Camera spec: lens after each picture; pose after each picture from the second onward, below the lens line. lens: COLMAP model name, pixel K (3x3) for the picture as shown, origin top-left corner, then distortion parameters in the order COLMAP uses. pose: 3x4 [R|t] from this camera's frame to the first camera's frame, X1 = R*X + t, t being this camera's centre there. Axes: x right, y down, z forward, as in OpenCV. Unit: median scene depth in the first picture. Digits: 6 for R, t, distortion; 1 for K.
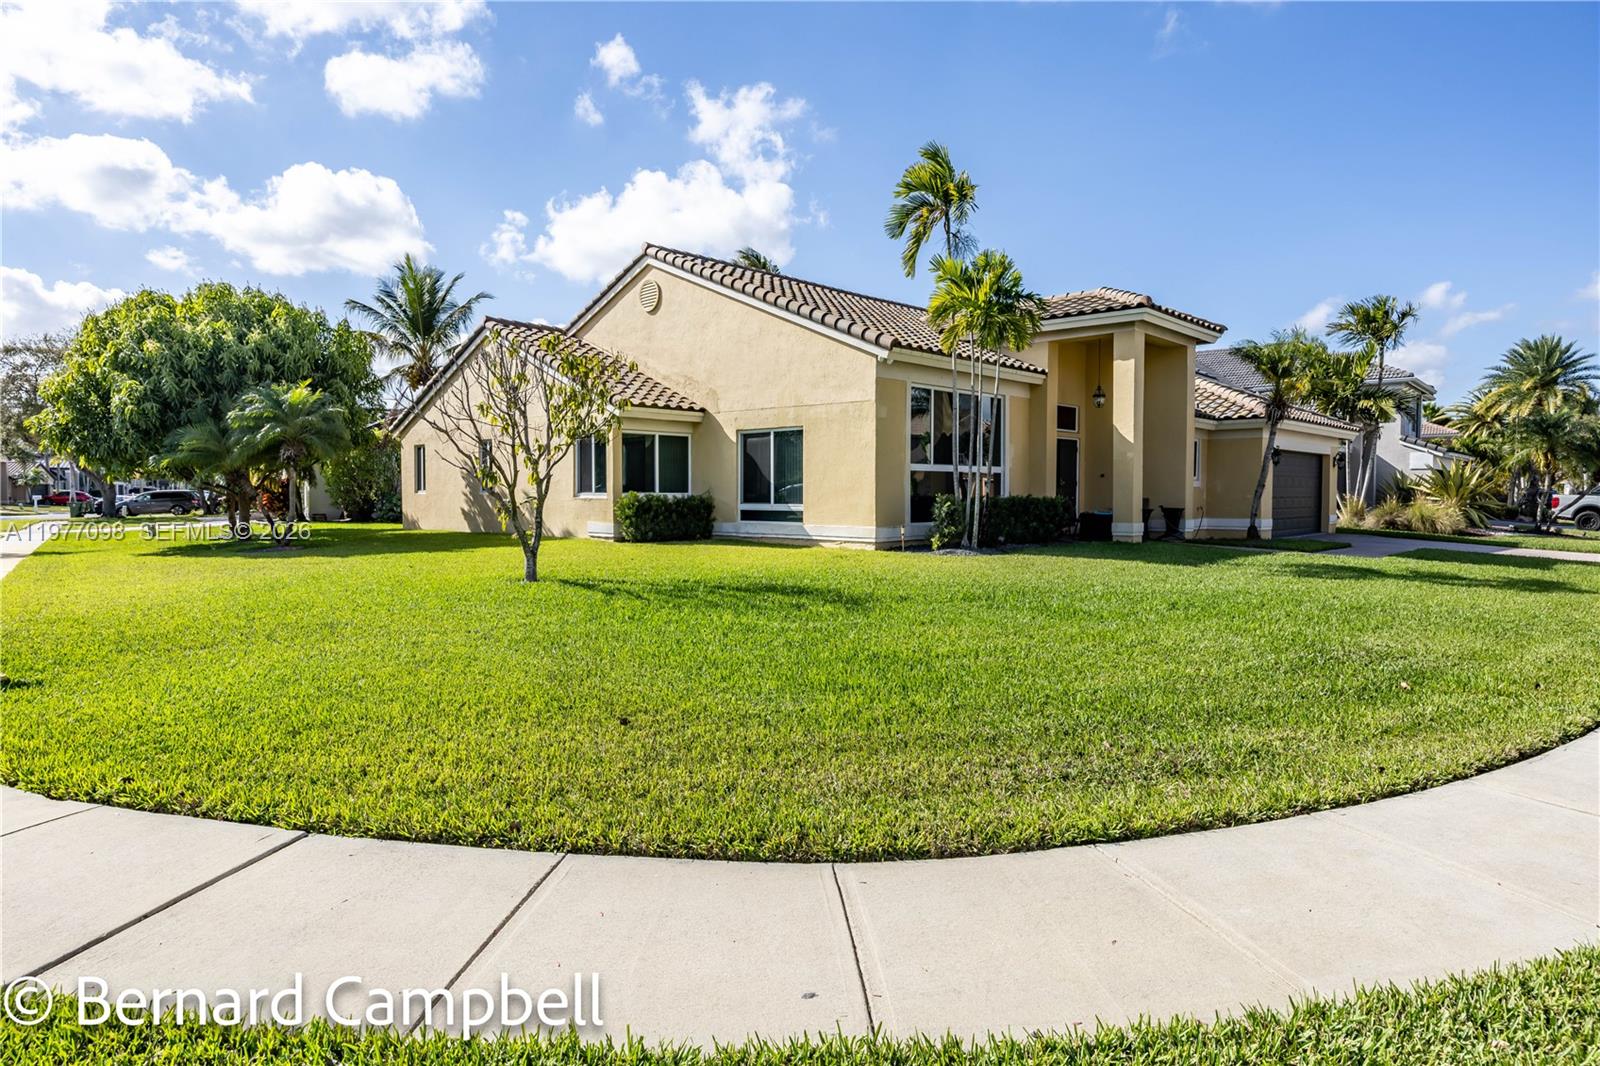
lens RADIAL K [[924.3, 0, 800.0], [0, 924.3, 533.0], [0, 0, 1]] dist [-0.026044, -0.000606]
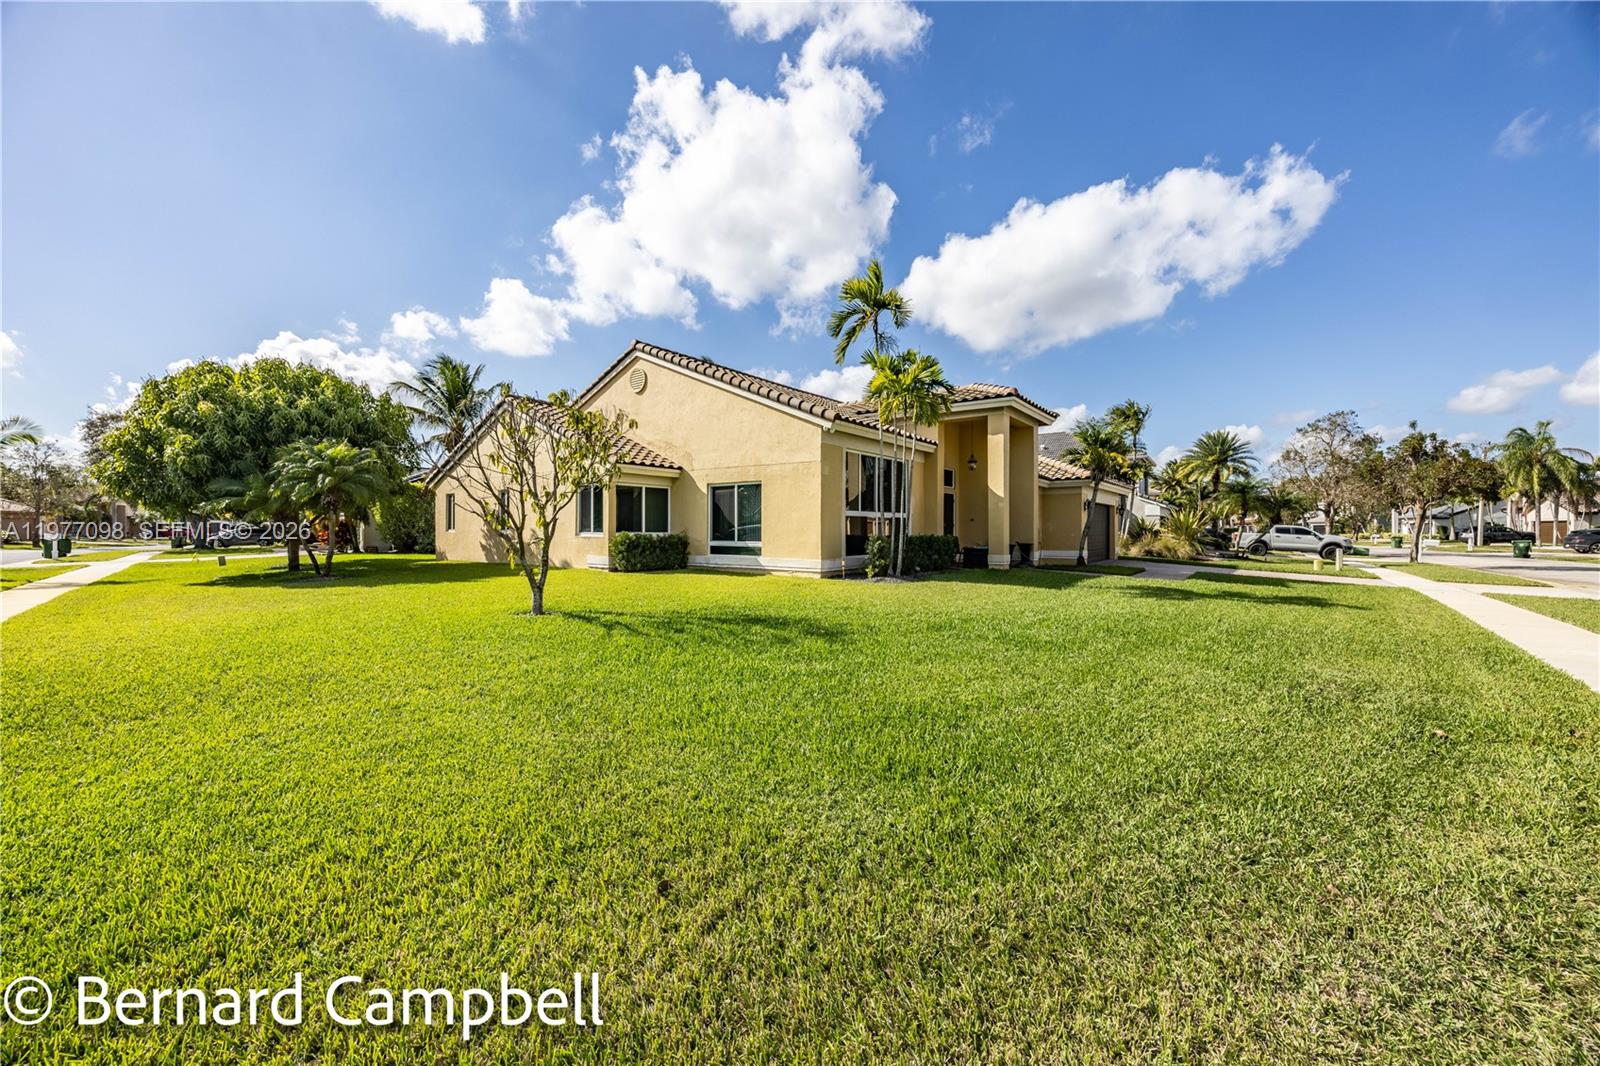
lens RADIAL K [[612.2, 0, 800.0], [0, 612.2, 533.0], [0, 0, 1]] dist [-0.012048, -0.000079]
pose [[0.993397, 0.001323, 0.114720, -0.038387], [0.003085, 0.999264, -0.038240, -0.010052], [-0.114686, 0.038341, 0.992662, 0.142939]]
